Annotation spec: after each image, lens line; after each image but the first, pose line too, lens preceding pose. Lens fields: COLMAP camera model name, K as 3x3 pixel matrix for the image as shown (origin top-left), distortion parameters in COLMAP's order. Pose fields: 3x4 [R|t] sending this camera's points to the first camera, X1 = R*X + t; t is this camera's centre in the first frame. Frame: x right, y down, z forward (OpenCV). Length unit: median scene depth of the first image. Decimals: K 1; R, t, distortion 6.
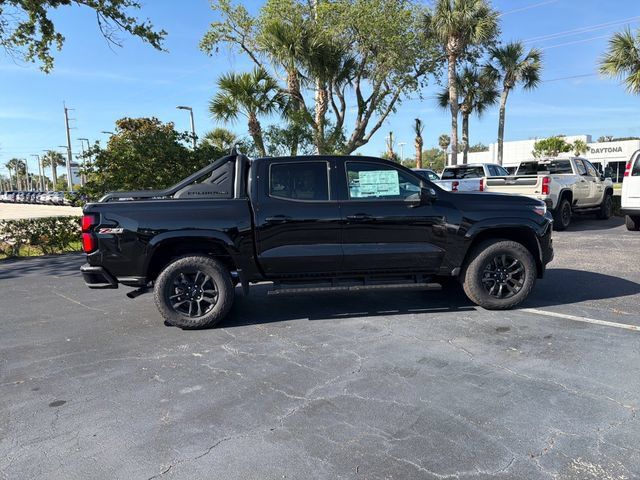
lens RADIAL K [[451.8, 0, 314.9], [0, 451.8, 241.1], [0, 0, 1]] dist [0.051634, -0.065137]
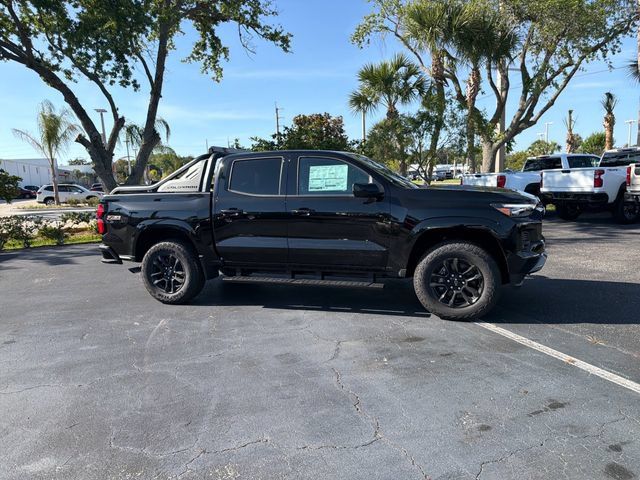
lens RADIAL K [[451.8, 0, 314.0], [0, 451.8, 240.4], [0, 0, 1]] dist [0.051634, -0.065137]
pose [[0.908312, 0.051494, -0.415111, 0.164669], [-0.041732, 0.998598, 0.032561, -0.006946], [0.416206, -0.012252, 0.909188, 0.026422]]
